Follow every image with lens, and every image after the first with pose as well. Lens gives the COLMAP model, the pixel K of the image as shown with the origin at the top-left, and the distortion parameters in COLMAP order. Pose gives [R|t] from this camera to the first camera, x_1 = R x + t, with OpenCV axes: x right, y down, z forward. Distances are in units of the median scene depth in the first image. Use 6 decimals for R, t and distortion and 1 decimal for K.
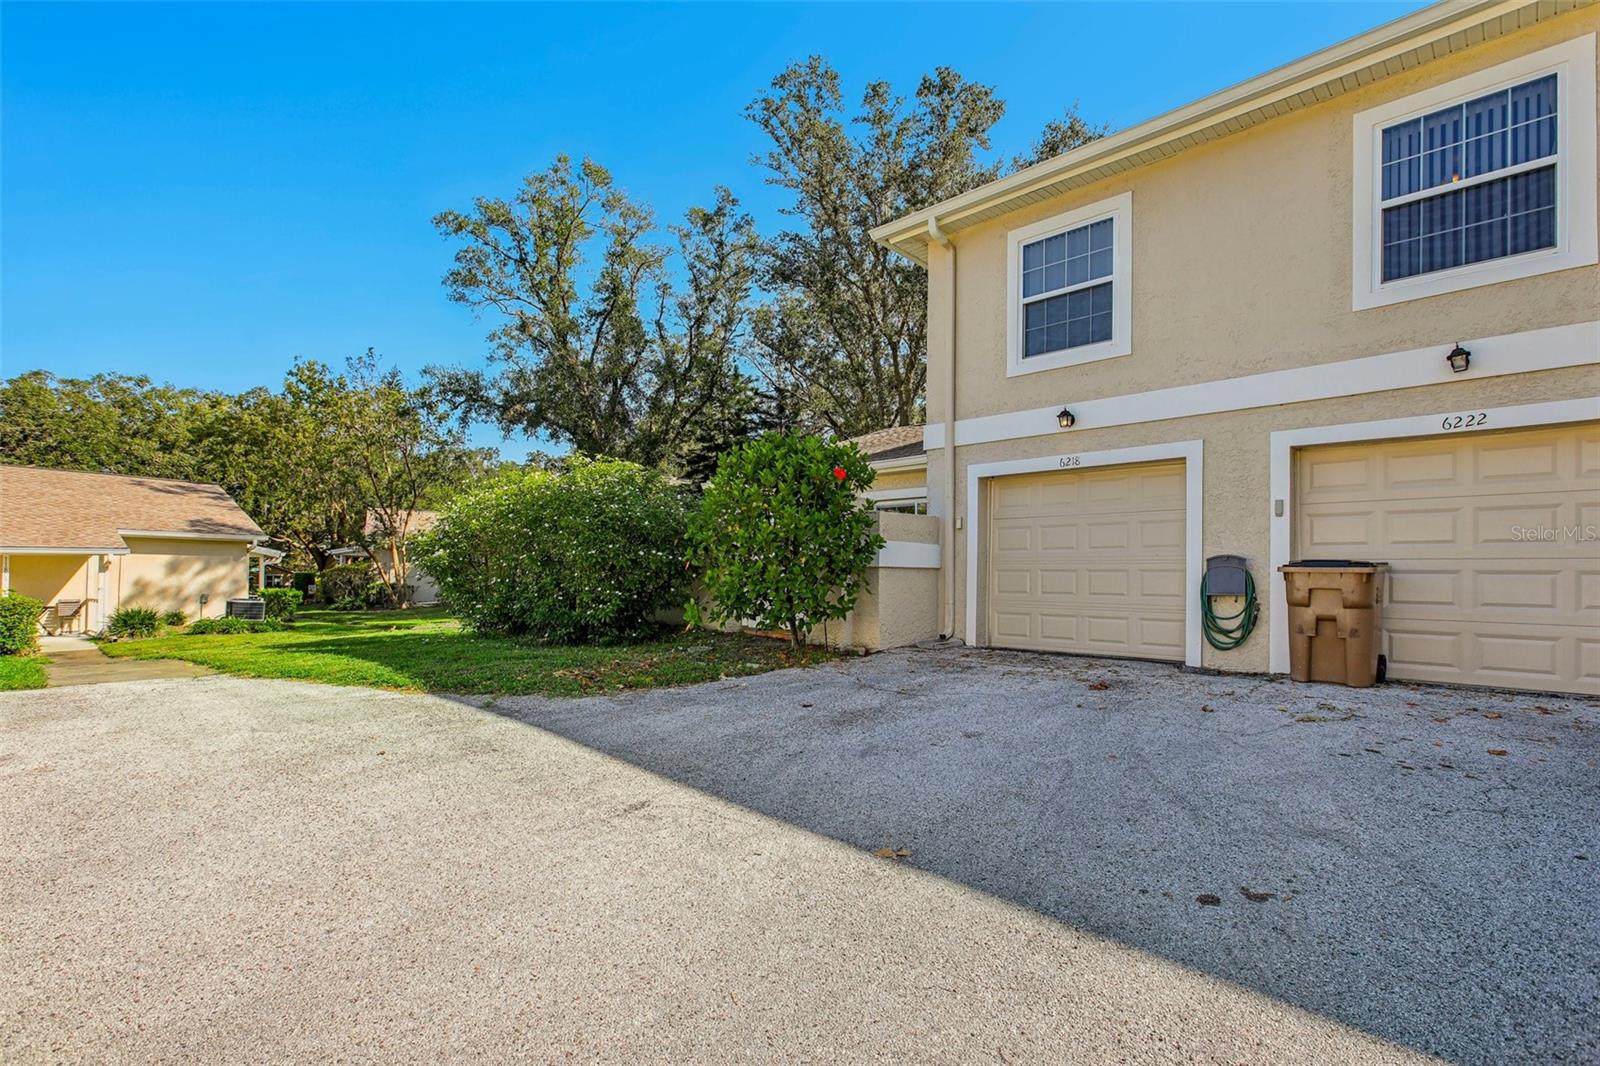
lens RADIAL K [[722.3, 0, 781.4], [0, 722.3, 559.8], [0, 0, 1]] dist [-0.015781, 0.009983]
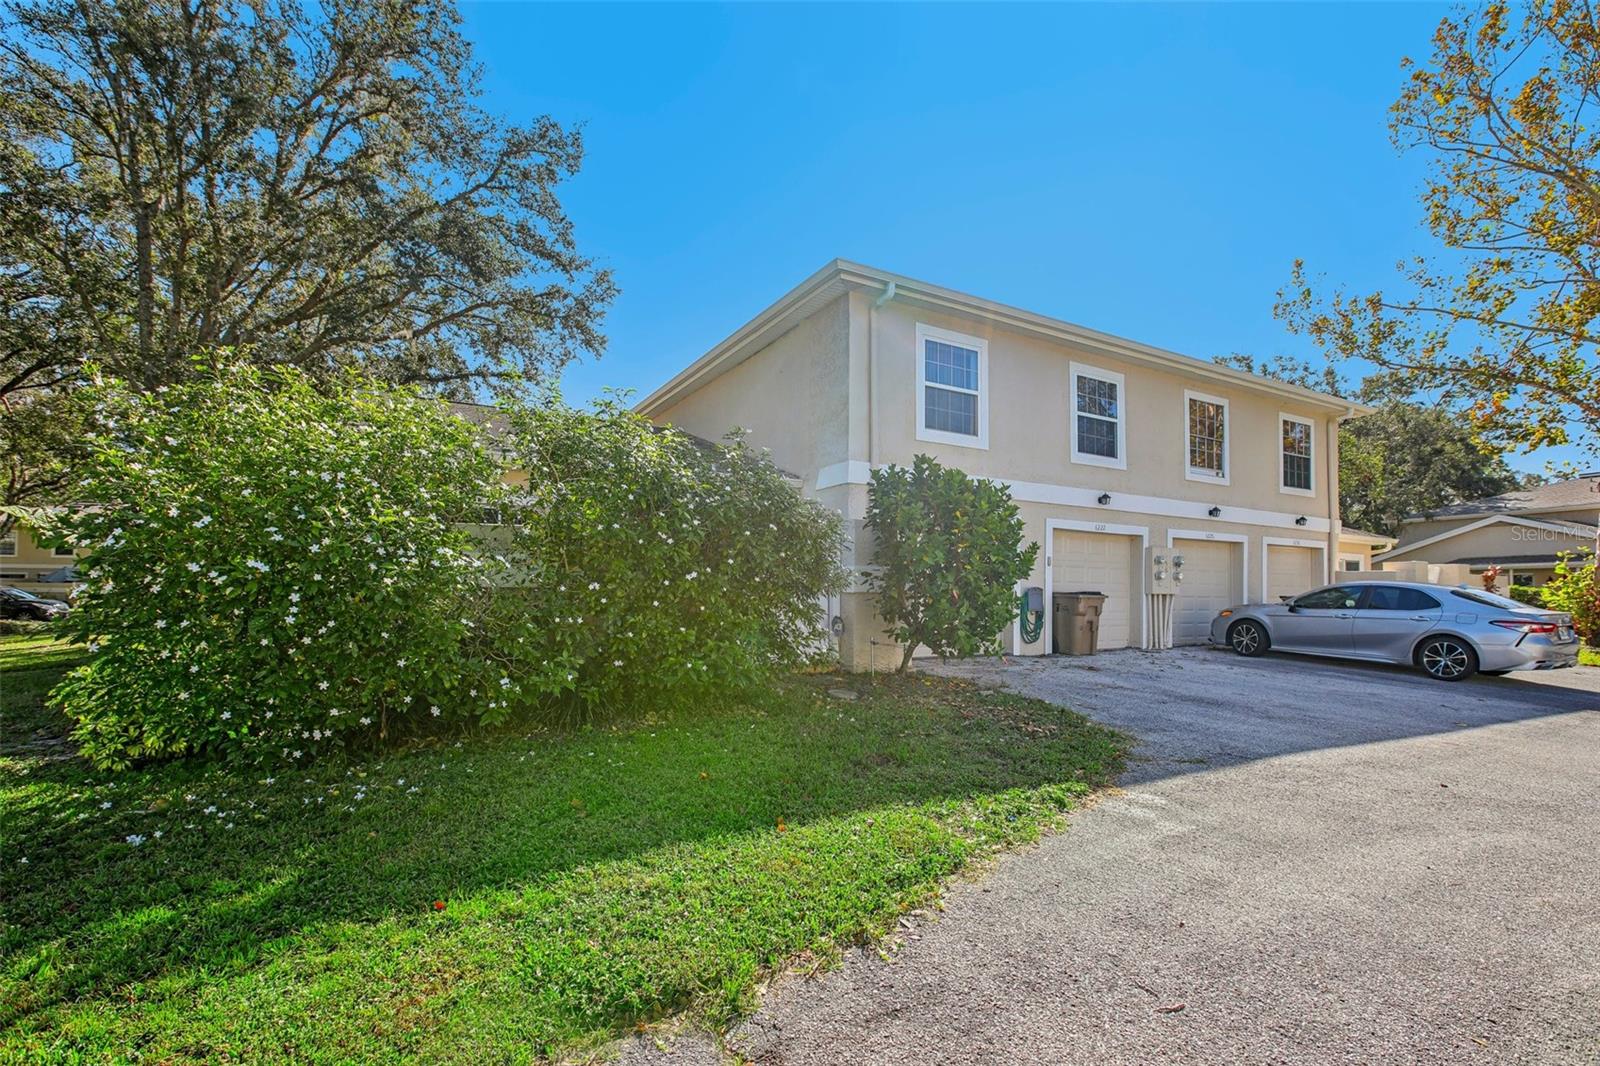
lens RADIAL K [[722.3, 0, 758.8], [0, 722.3, 596.8], [0, 0, 1]] dist [-0.015781, 0.009983]
pose [[0.270005, -0.003215, 0.962854, -1.225188], [-0.015542, 0.999850, 0.007696, 0.012890], [-0.962733, -0.017043, 0.269915, 1.200060]]
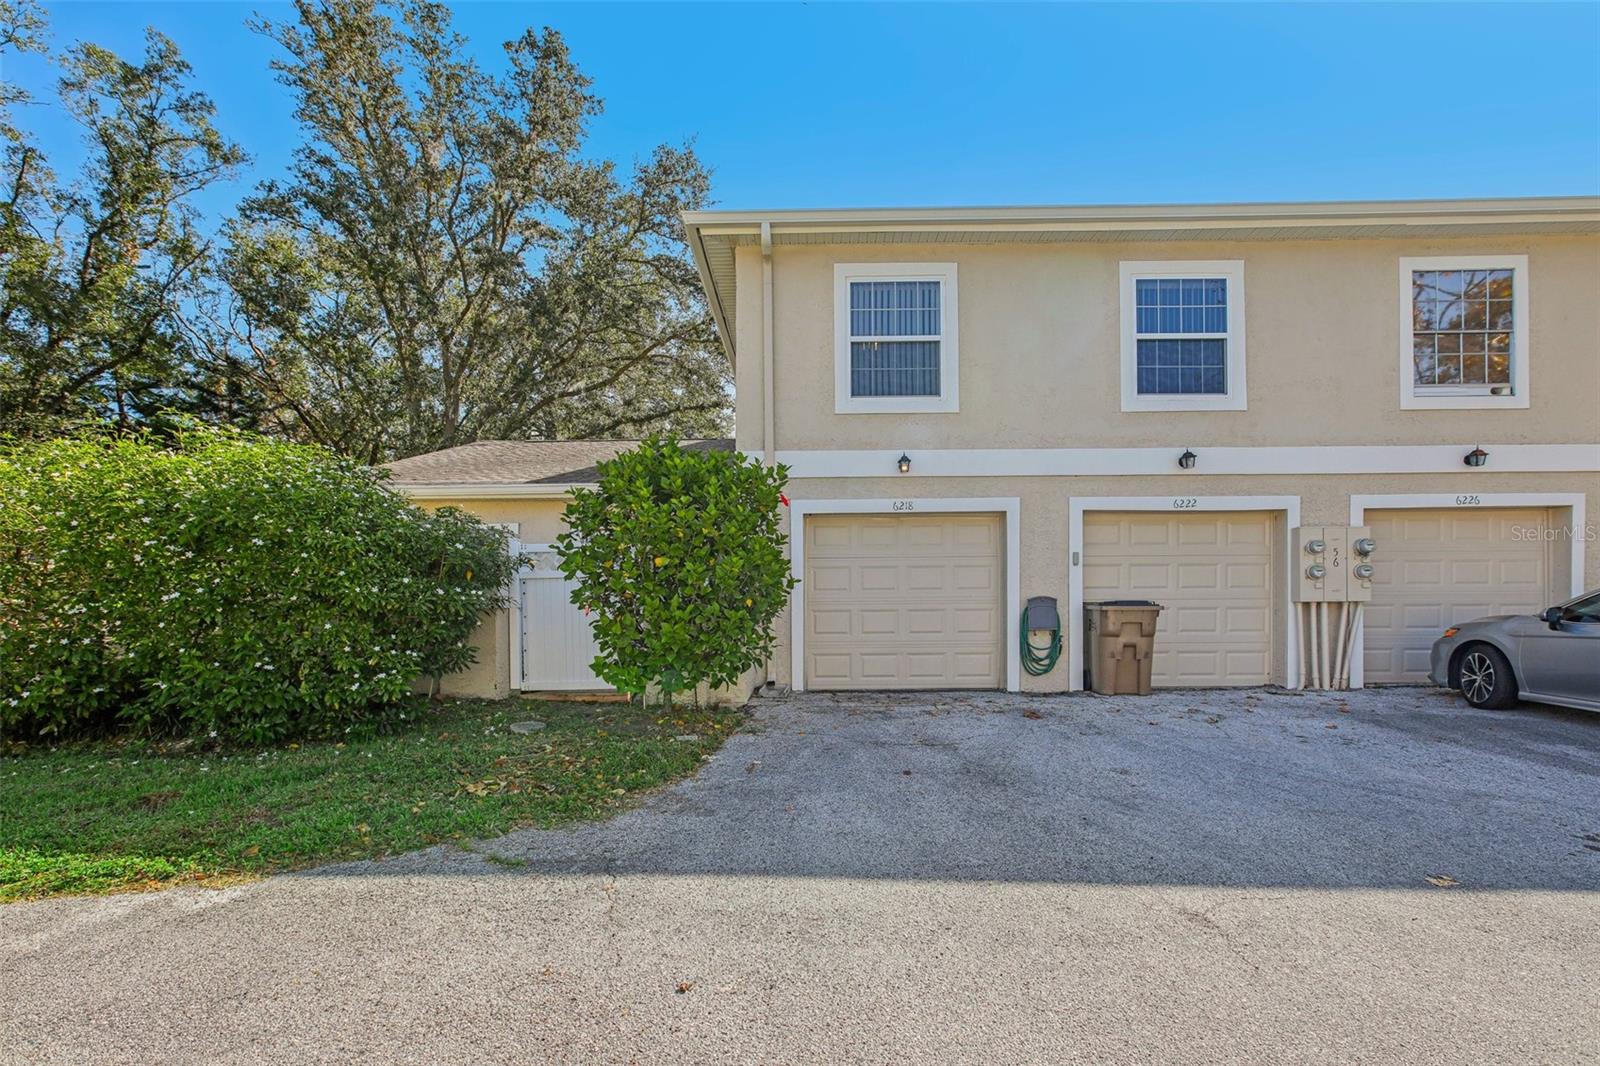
lens RADIAL K [[722.3, 0, 847.5], [0, 722.3, 633.5], [0, 0, 1]] dist [-0.015781, 0.009983]
pose [[0.709874, -0.022165, 0.703980, -0.471758], [0.001673, 0.999555, 0.029784, 0.019293], [-0.704327, -0.019965, 0.709595, 0.383545]]
